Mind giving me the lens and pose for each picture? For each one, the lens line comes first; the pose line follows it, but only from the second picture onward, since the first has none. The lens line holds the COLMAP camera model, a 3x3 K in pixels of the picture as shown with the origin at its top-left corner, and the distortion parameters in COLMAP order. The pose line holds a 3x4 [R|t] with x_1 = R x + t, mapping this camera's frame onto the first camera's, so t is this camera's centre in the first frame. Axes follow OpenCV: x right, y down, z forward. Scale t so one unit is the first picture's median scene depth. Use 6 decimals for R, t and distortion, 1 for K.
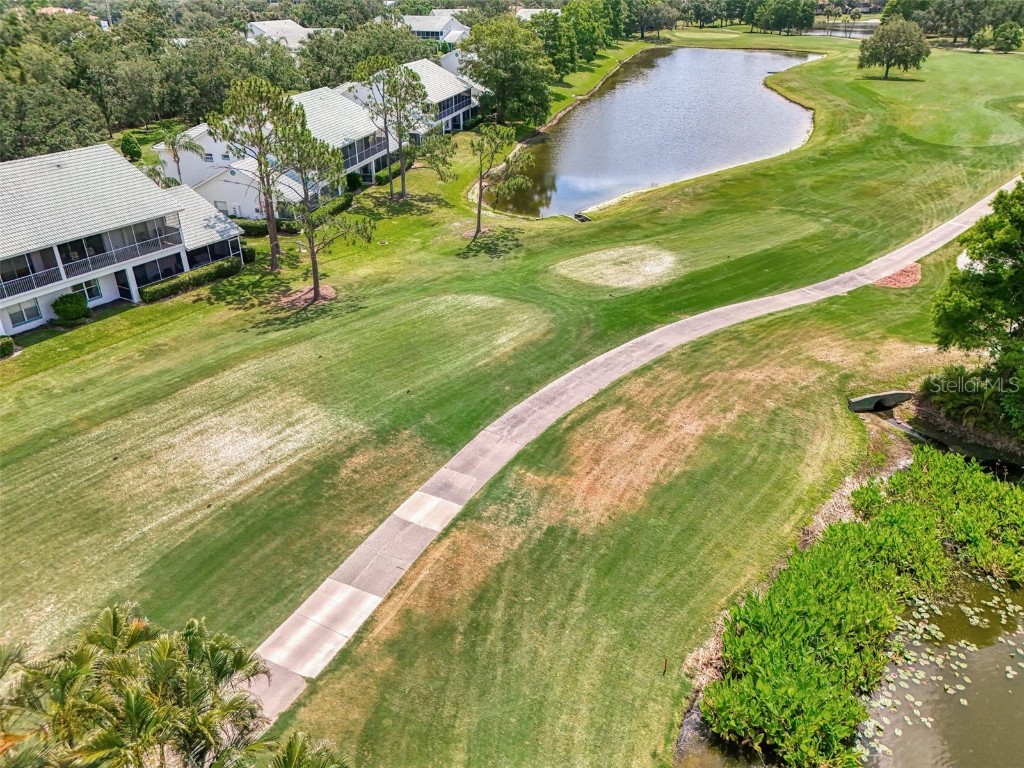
lens RADIAL K [[757.3, 0, 510.4], [0, 757.3, 385.5], [0, 0, 1]] dist [0.072279, -0.069902]
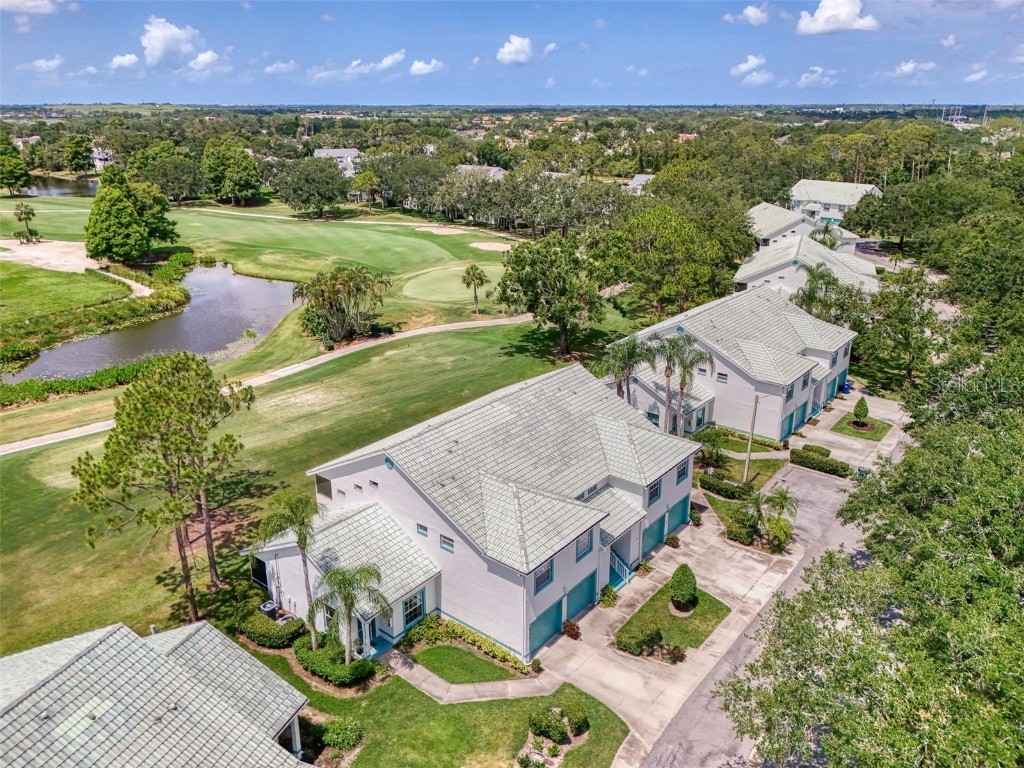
lens RADIAL K [[757.3, 0, 510.4], [0, 757.3, 385.5], [0, 0, 1]] dist [0.072279, -0.069902]
pose [[-0.988917, -0.042832, 0.142157, -0.755598], [0.077202, 0.669508, 0.738782, -0.891256], [-0.126819, 0.741569, -0.658781, 1.434835]]
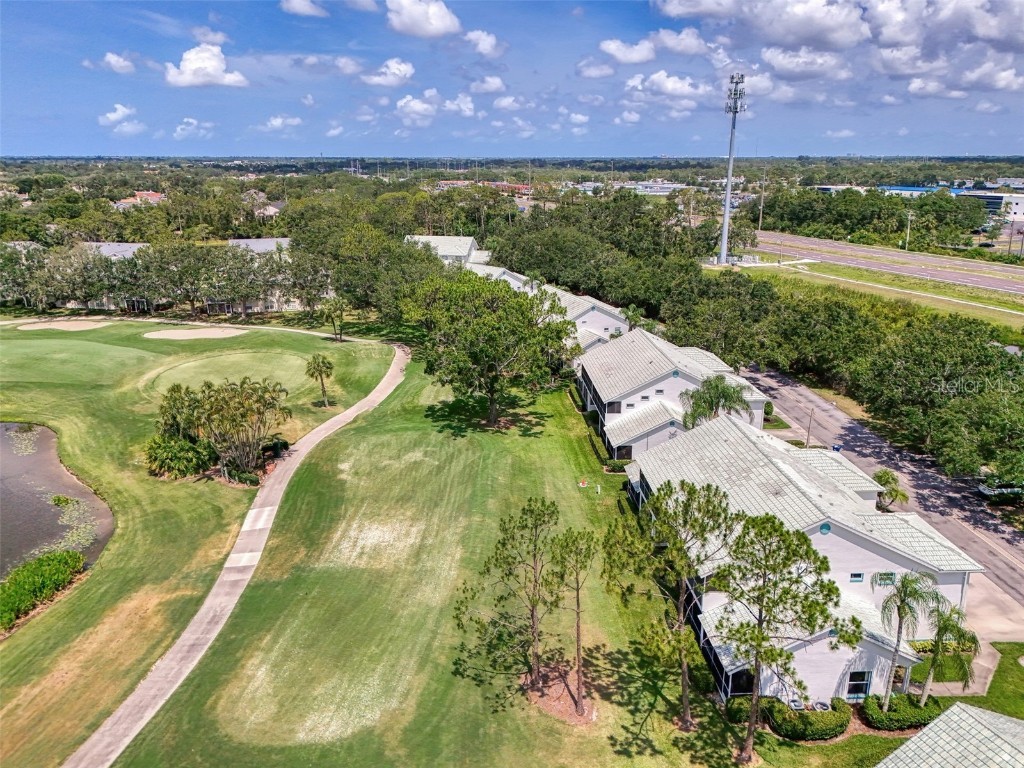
lens RADIAL K [[781.0, 0, 507.3], [0, 781.0, 384.4], [0, 0, 1]] dist [0.063311, -0.046277]
pose [[-0.838057, 0.166494, -0.519558, 0.155218], [-0.245469, 0.735402, 0.631608, -0.855557], [0.487243, 0.656859, -0.575440, 1.233712]]
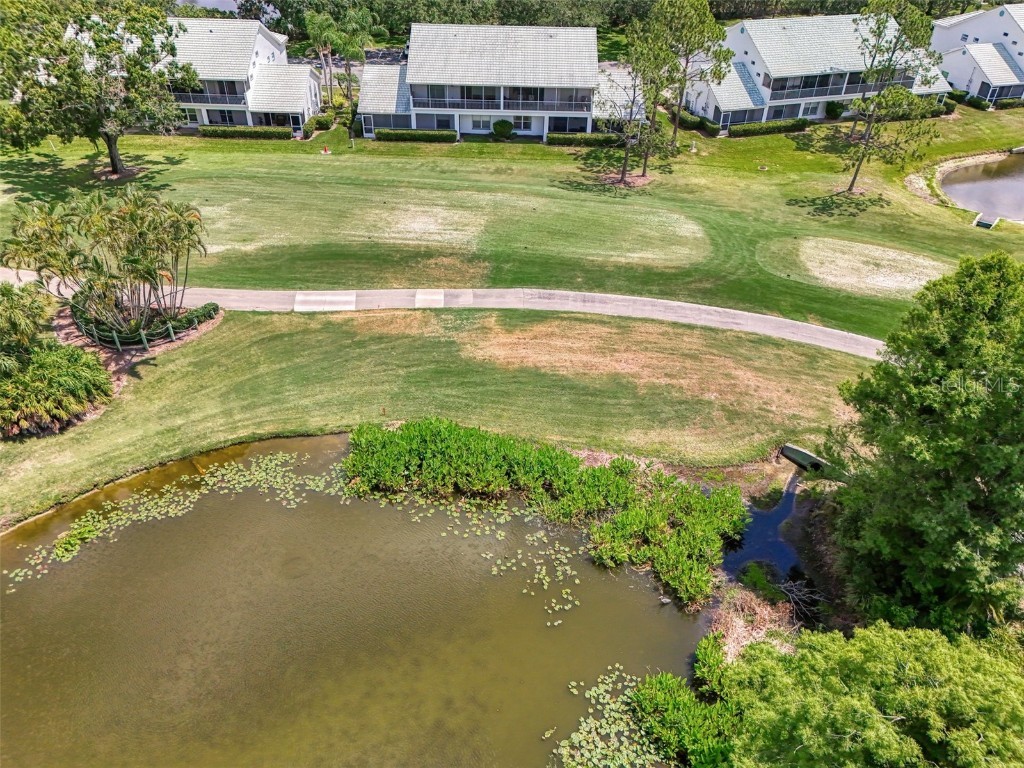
lens RADIAL K [[781.0, 0, 507.3], [0, 781.0, 384.4], [0, 0, 1]] dist [0.063311, -0.046277]
pose [[0.503511, 0.525517, -0.685790, 0.720431], [-0.423716, 0.841937, 0.334076, -0.182702], [0.752955, 0.122369, 0.646595, 0.038349]]
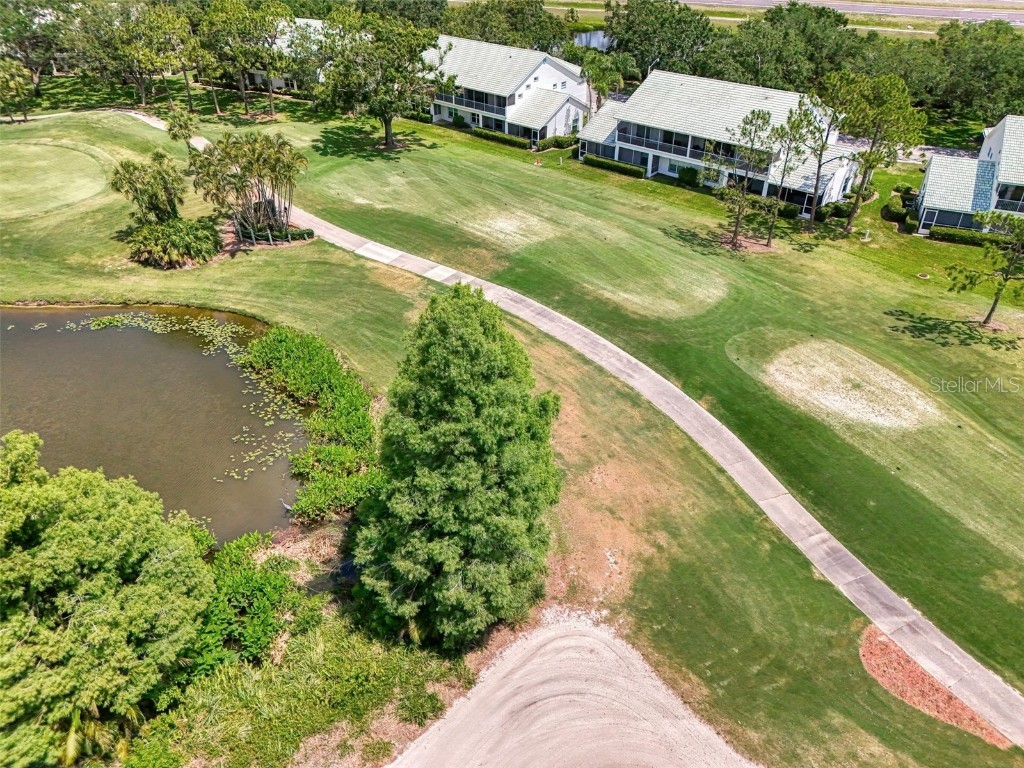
lens RADIAL K [[757.3, 0, 510.4], [0, 757.3, 385.5], [0, 0, 1]] dist [0.072279, -0.069902]
pose [[-0.187693, 0.551443, -0.812823, 0.945902], [-0.459954, 0.681846, 0.568795, -0.490477], [0.867879, 0.480621, 0.125661, 0.620371]]
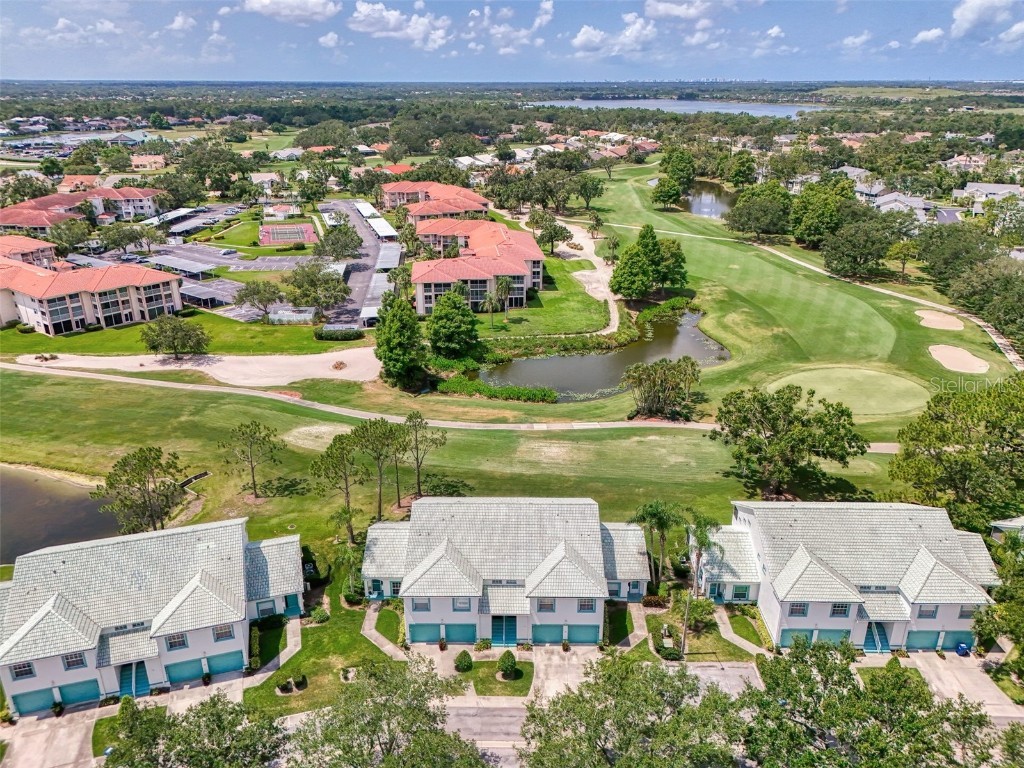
lens RADIAL K [[757.3, 0, 510.4], [0, 757.3, 385.5], [0, 0, 1]] dist [0.072279, -0.069902]
pose [[-0.497702, -0.318837, 0.806620, -1.663027], [0.408999, 0.733822, 0.542424, -1.149509], [-0.764861, 0.599873, -0.234821, 1.073812]]
